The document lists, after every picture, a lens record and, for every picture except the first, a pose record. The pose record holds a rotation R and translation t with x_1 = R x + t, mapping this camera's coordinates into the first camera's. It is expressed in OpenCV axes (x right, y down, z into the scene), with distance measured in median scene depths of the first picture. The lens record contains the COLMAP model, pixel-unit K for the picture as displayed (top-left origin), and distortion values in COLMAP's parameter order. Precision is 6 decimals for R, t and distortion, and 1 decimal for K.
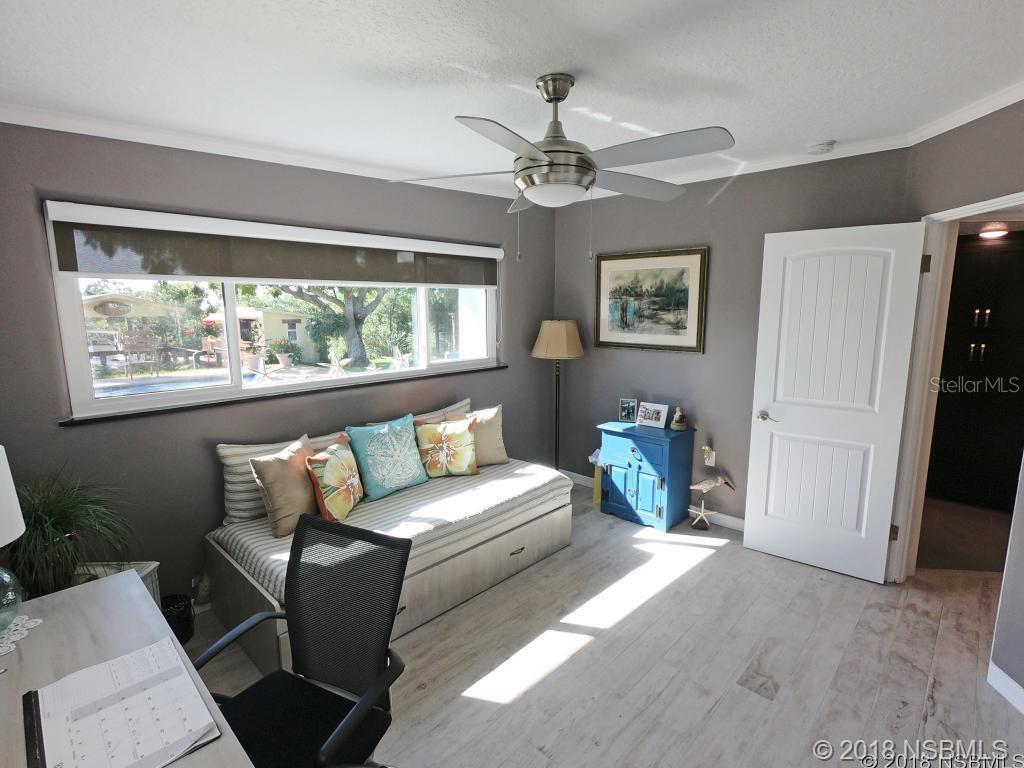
lens RADIAL K [[515.2, 0, 510.5], [0, 515.2, 382.0], [0, 0, 1]] dist [-0.001656, -0.000477]
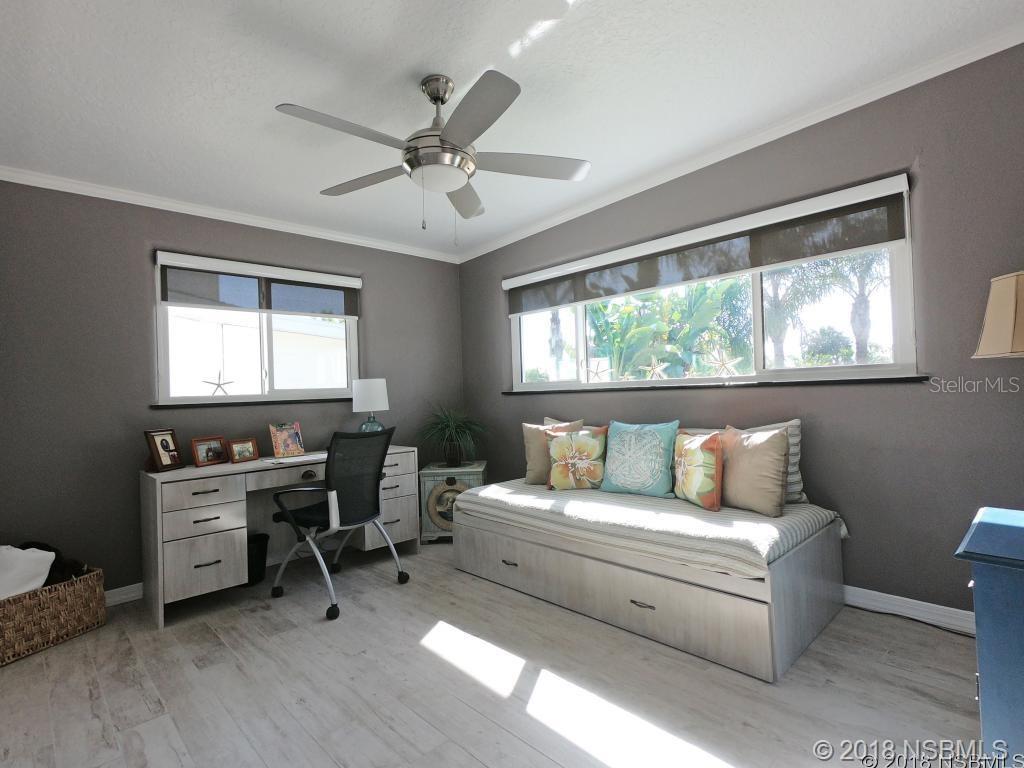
lens RADIAL K [[515.2, 0, 510.5], [0, 515.2, 382.0], [0, 0, 1]] dist [-0.001656, -0.000477]
pose [[-0.046006, -0.013362, -0.998852, 0.752693], [-0.112618, 0.993605, -0.008104, 0.038871], [0.992573, 0.112116, -0.047217, 0.802664]]
